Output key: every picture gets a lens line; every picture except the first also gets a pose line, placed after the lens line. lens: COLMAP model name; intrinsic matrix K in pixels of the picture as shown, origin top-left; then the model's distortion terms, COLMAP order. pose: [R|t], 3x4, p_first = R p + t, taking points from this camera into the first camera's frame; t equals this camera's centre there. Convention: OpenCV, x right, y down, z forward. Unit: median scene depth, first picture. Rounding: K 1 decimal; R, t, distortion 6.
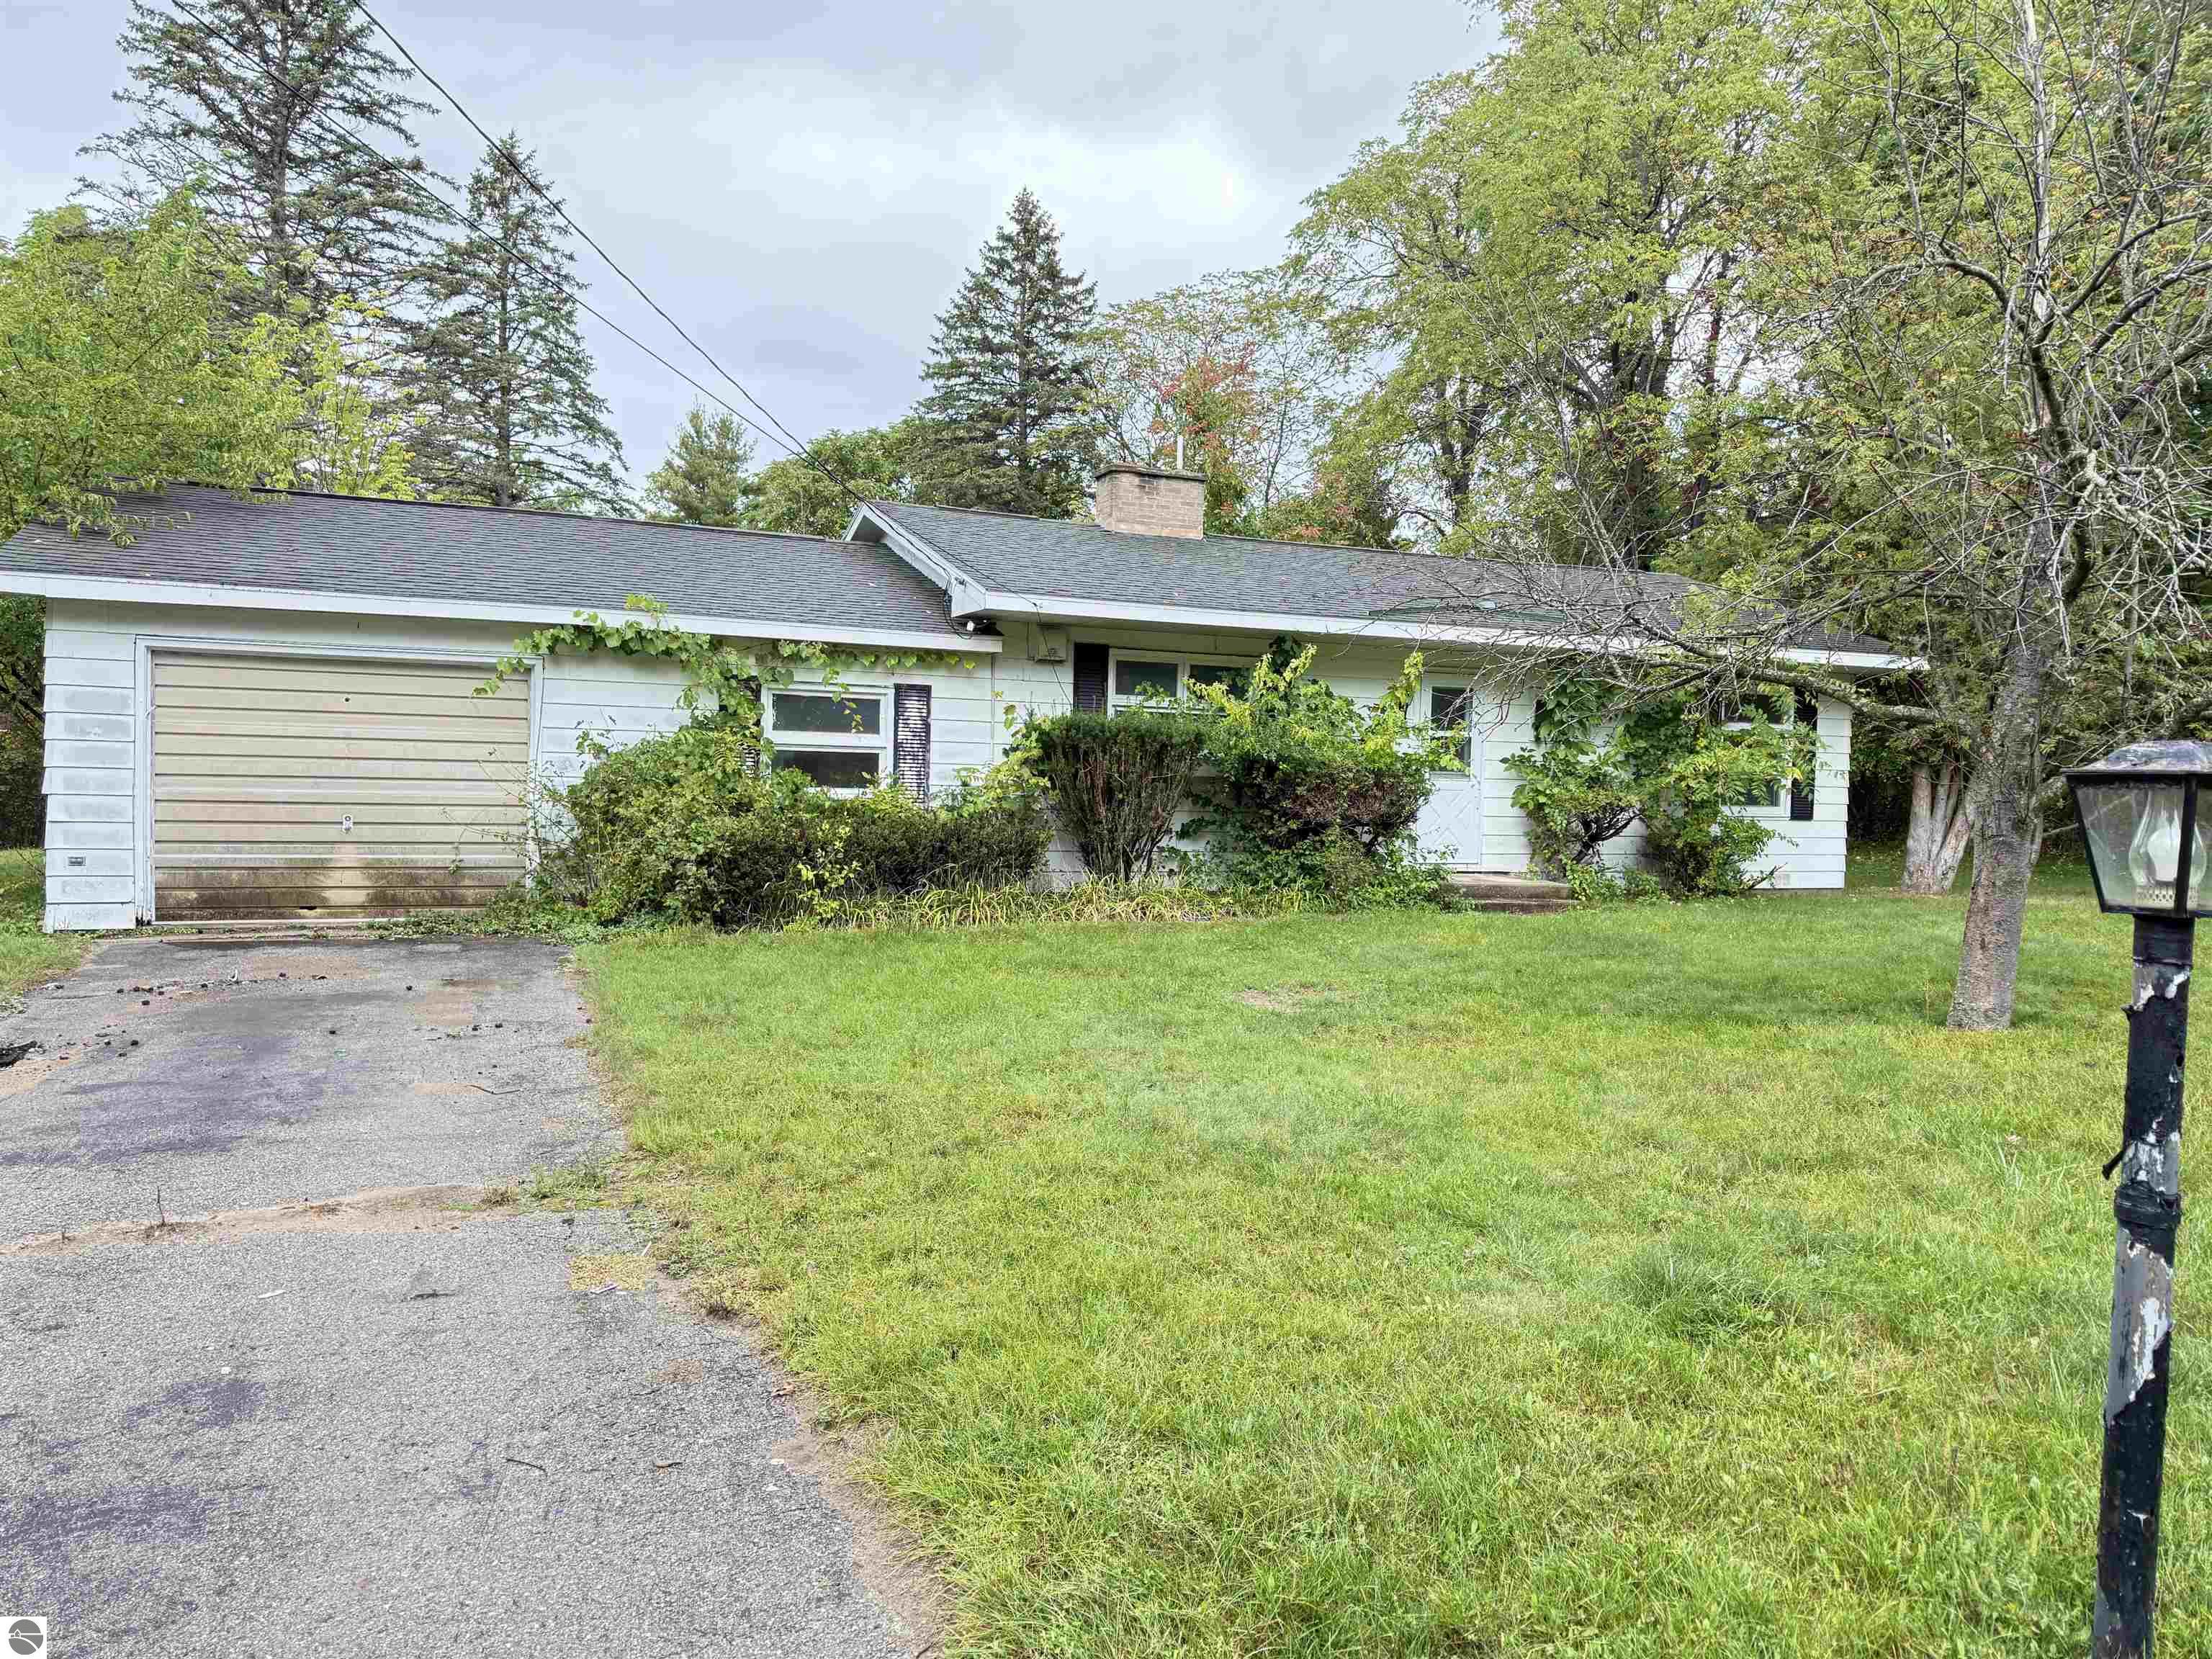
lens RADIAL K [[1524.2, 0, 1107.7], [0, 1524.2, 837.4], [0, 0, 1]] dist [-0.009571, -0.011936]
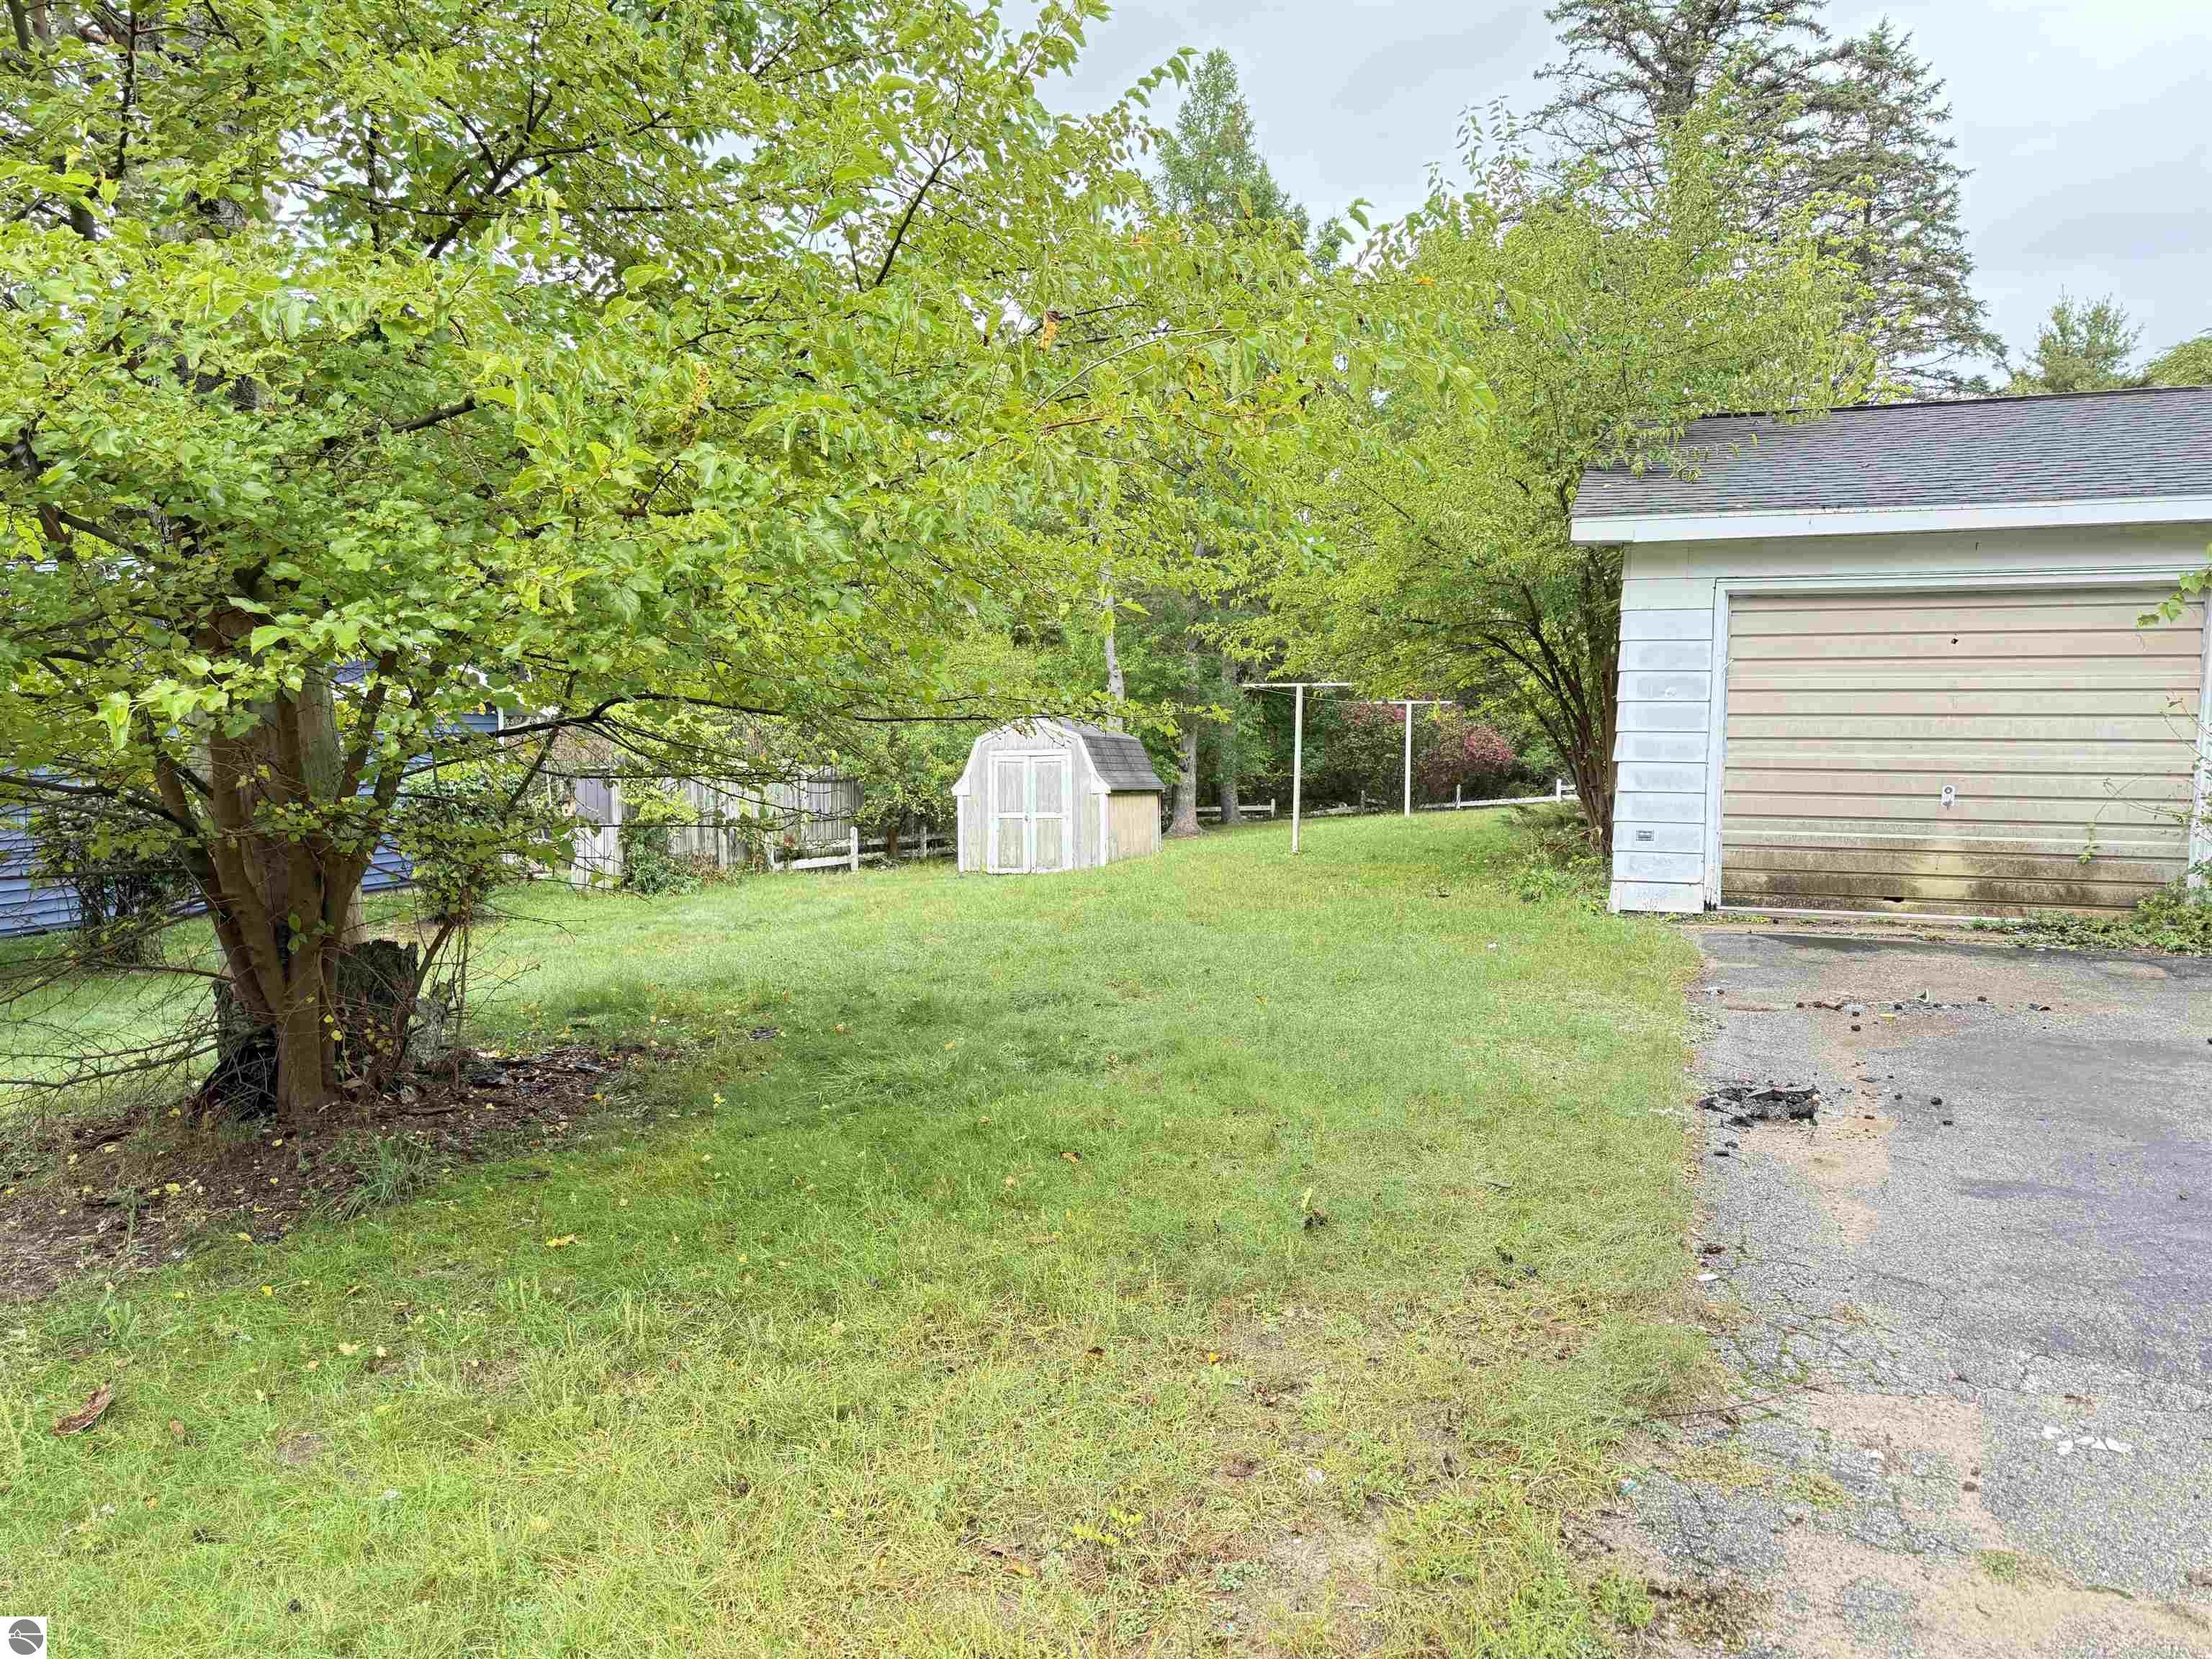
lens RADIAL K [[1524.2, 0, 1105.5], [0, 1524.2, 828.3], [0, 0, 1]] dist [-0.009571, -0.011936]
pose [[0.709554, 0.026971, -0.704134, -0.249471], [-0.013998, 0.999610, 0.024183, -0.005520], [0.704512, -0.007303, 0.709655, 0.117769]]
